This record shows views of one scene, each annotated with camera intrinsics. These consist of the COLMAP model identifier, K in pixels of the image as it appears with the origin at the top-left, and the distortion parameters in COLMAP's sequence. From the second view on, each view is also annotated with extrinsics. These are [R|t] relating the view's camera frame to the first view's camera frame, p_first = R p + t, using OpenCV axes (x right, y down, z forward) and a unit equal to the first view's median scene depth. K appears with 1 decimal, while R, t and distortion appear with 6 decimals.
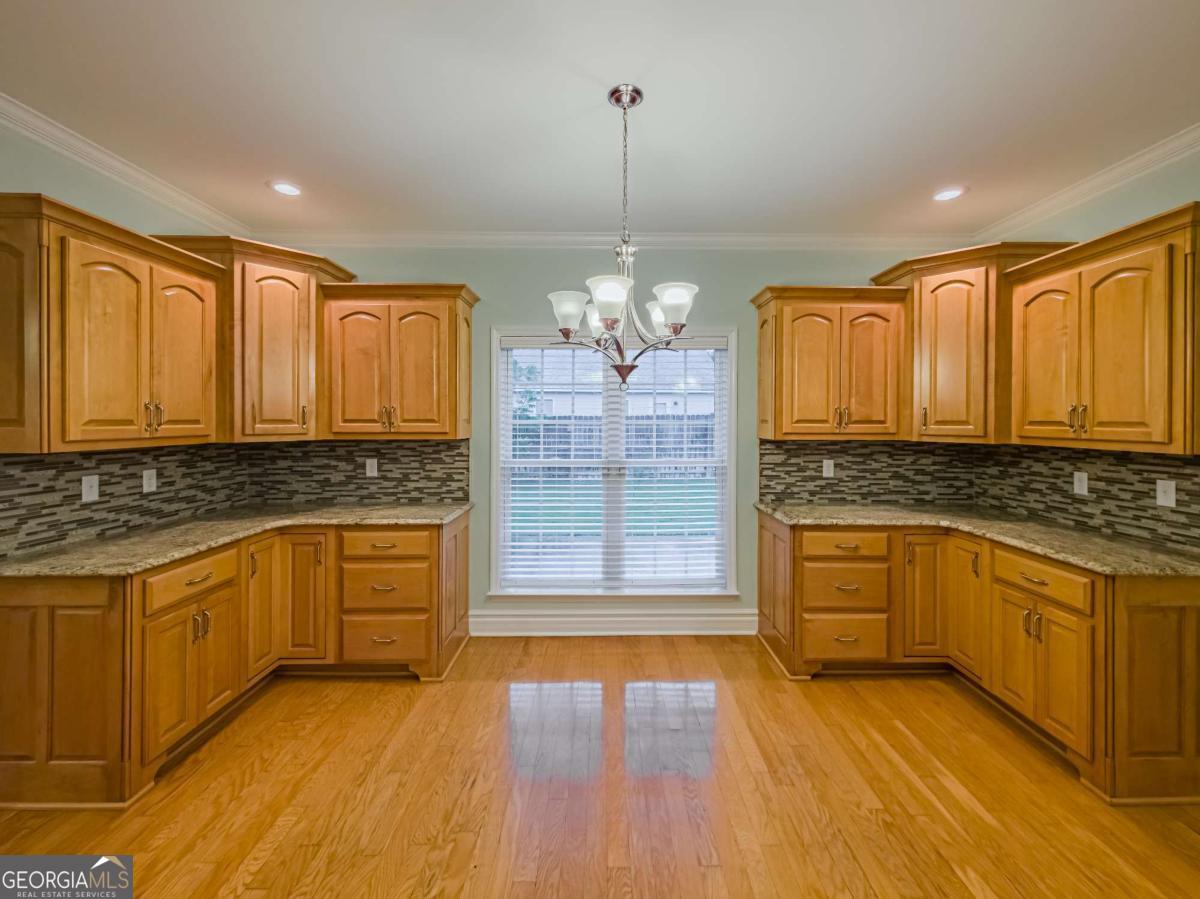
lens RADIAL K [[502.8, 0, 616.4], [0, 502.8, 420.1], [0, 0, 1]] dist [0.002861, -0.000026]
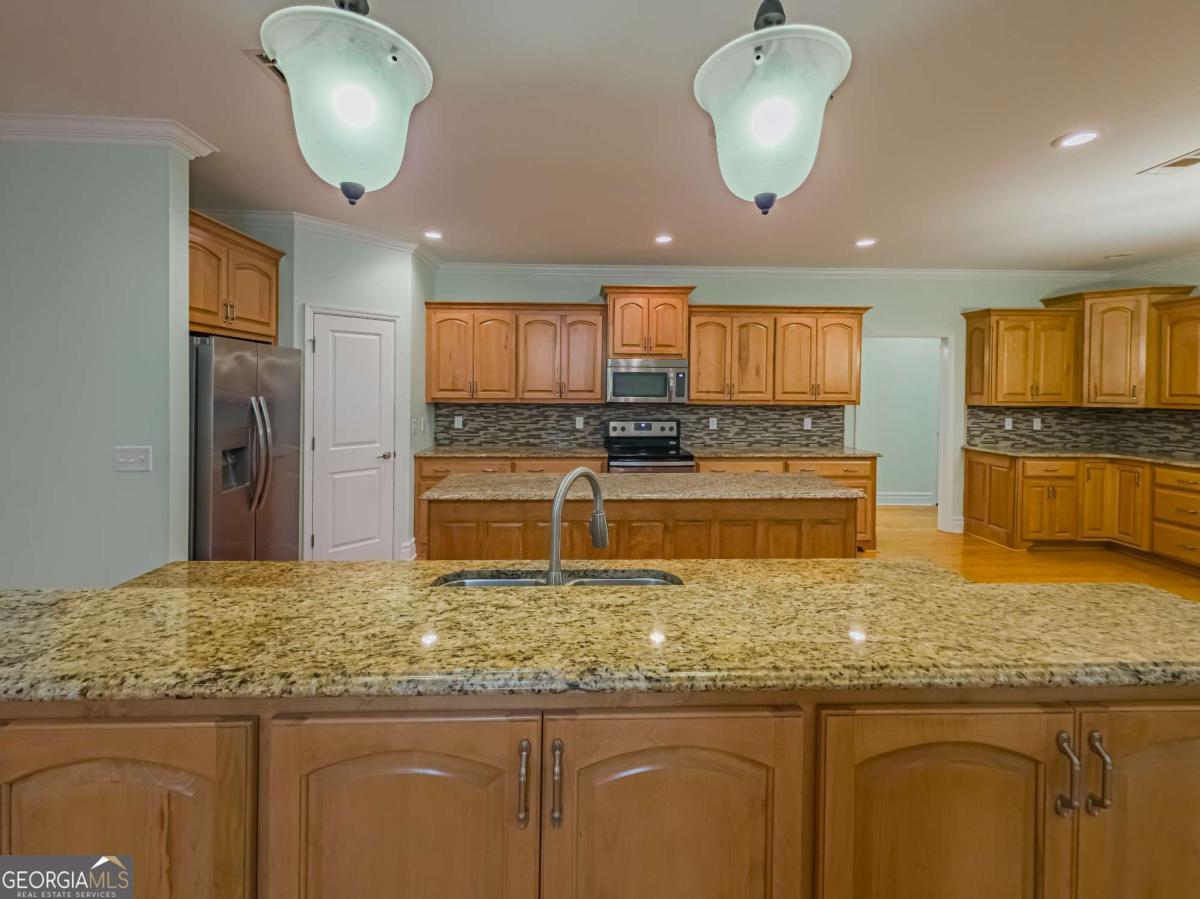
lens RADIAL K [[486.3, 0, 591.0], [0, 486.3, 394.8], [0, 0, 1]] dist [0.002749, 0.000229]
pose [[0.005223, 0.012685, -0.999906, 0.936843], [-0.009389, 0.999876, 0.012636, -0.001861], [0.999942, 0.009322, 0.005341, -0.731763]]
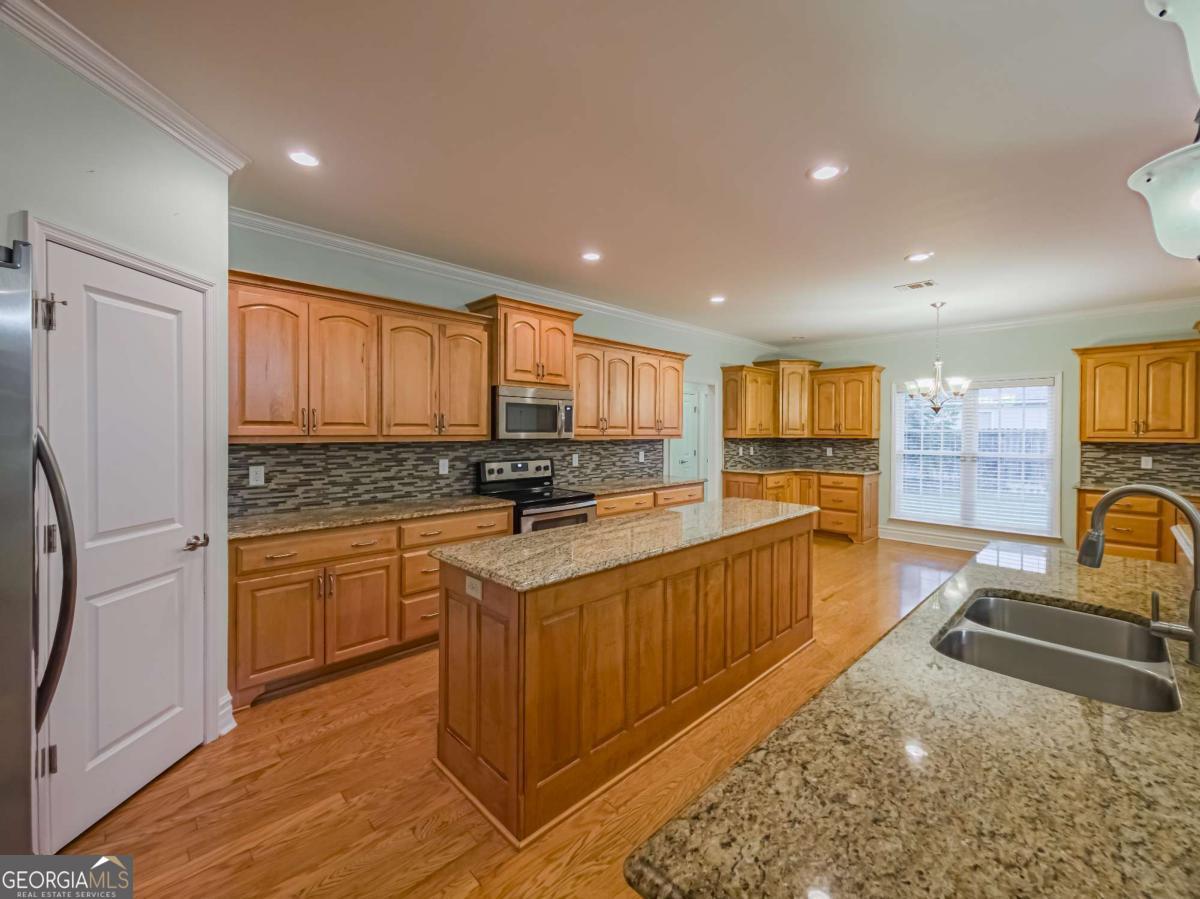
lens RADIAL K [[501.0, 0, 608.1], [0, 501.0, 437.3], [0, 0, 1]] dist [-0.000341, 0.000095]
pose [[0.685487, 0.011251, -0.727998, 0.509069], [-0.006102, 0.999934, 0.009707, 0.023472], [0.728059, -0.002212, 0.685511, -1.395707]]
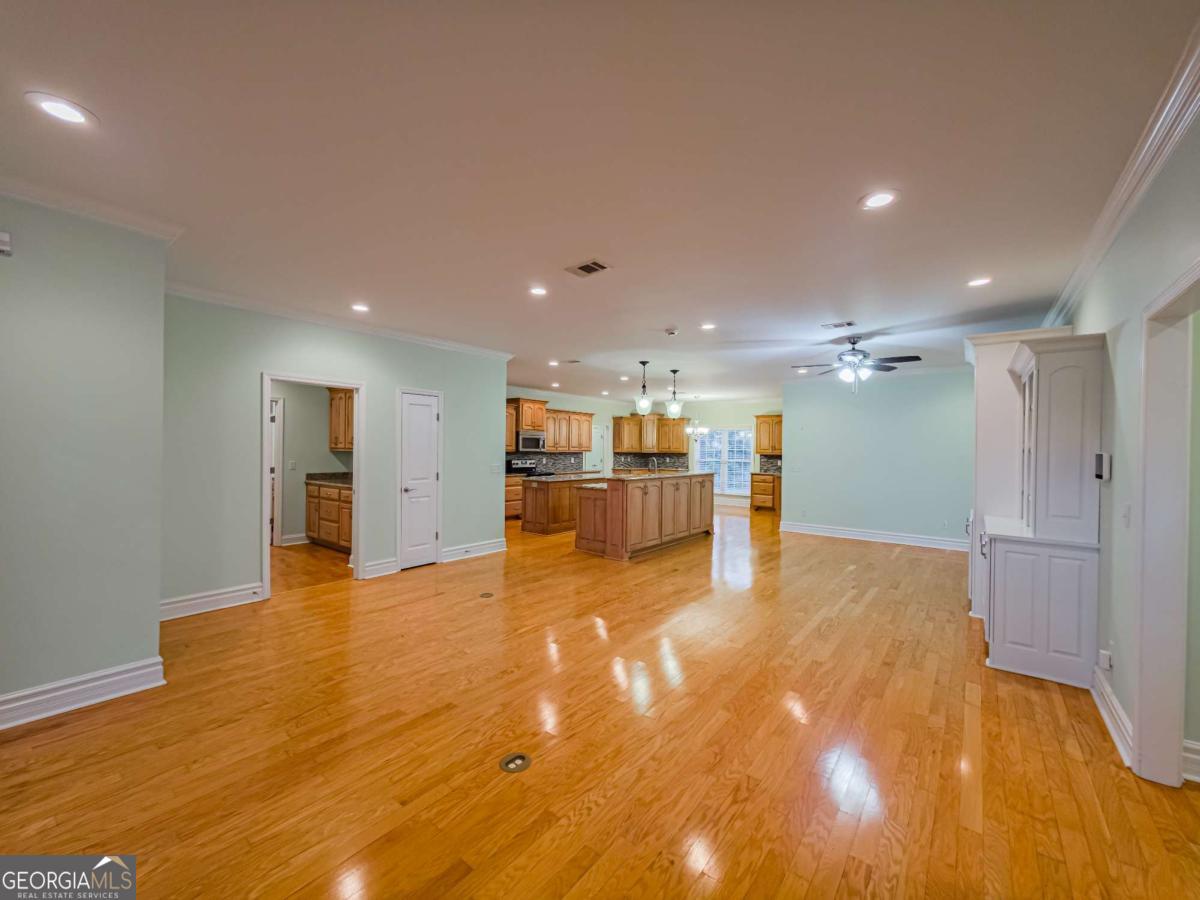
lens RADIAL K [[480.6, 0, 600.0], [0, 480.6, 450.0], [0, 0, 1]] dist [0.001670, 0.000085]
pose [[0.773166, 0.009343, -0.634135, 1.983682], [-0.012852, 0.999917, -0.000938, 0.030588], [0.634073, 0.008875, 0.773222, -3.013419]]
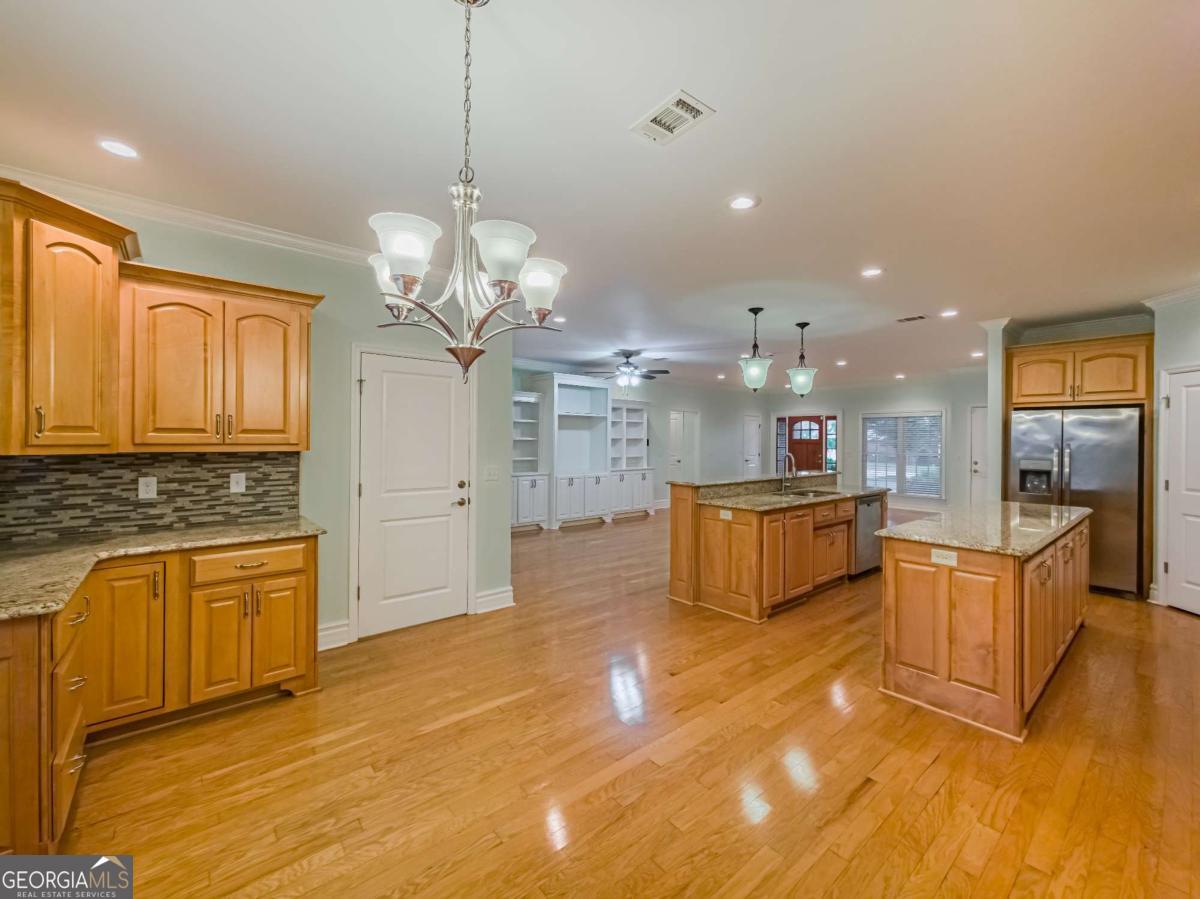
lens RADIAL K [[501.0, 0, 608.1], [0, 501.0, 437.3], [0, 0, 1]] dist [-0.000341, 0.000095]
pose [[-0.631257, -0.004260, 0.775562, -0.481916], [-0.006785, 0.999977, -0.000030, 0.014133], [-0.775544, -0.005281, -0.631271, 0.909798]]
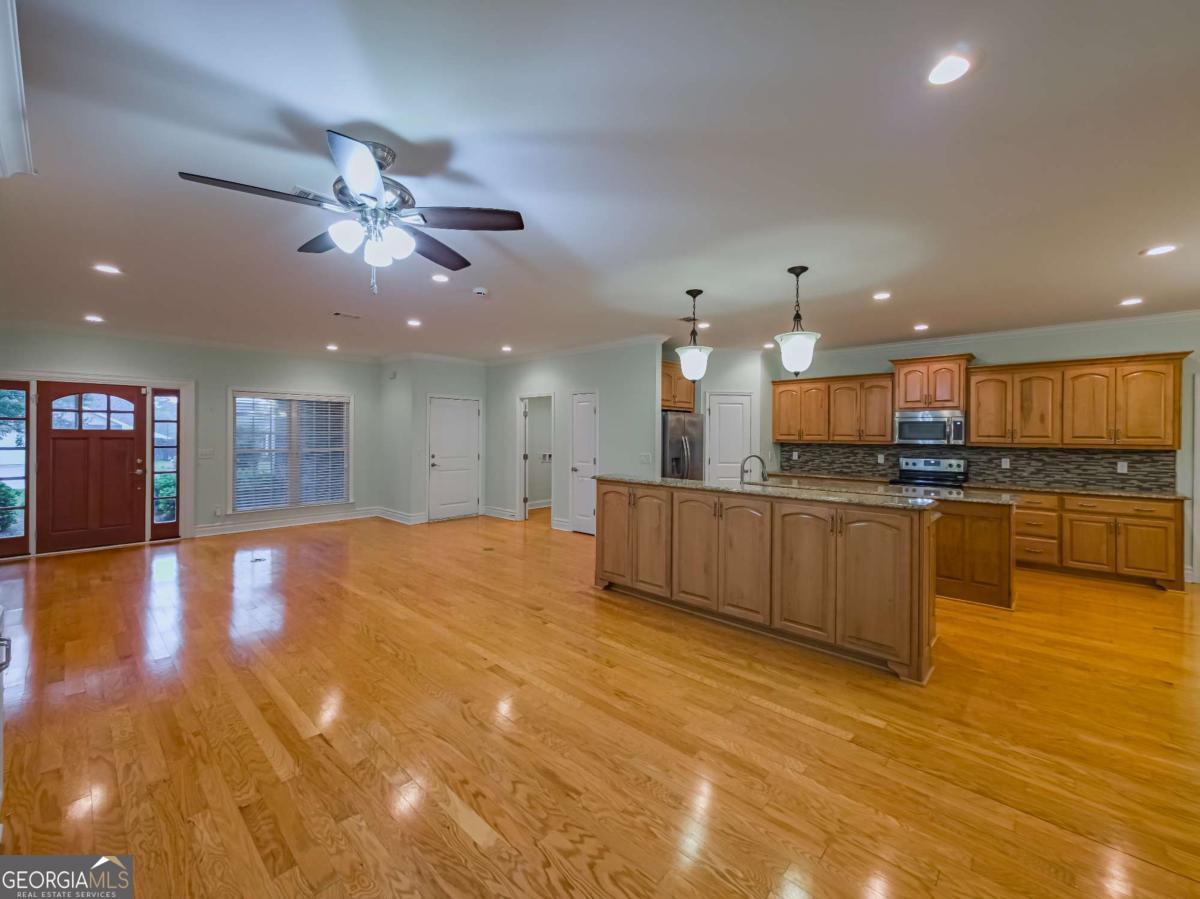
lens RADIAL K [[489.5, 0, 624.5], [0, 489.5, 432.0], [0, 0, 1]] dist [0.003358, 0.000412]
pose [[-0.681851, -0.010144, -0.731421, 1.832619], [-0.010983, 0.999933, -0.003629, 0.011961], [0.731409, 0.005559, -0.681917, -0.029856]]
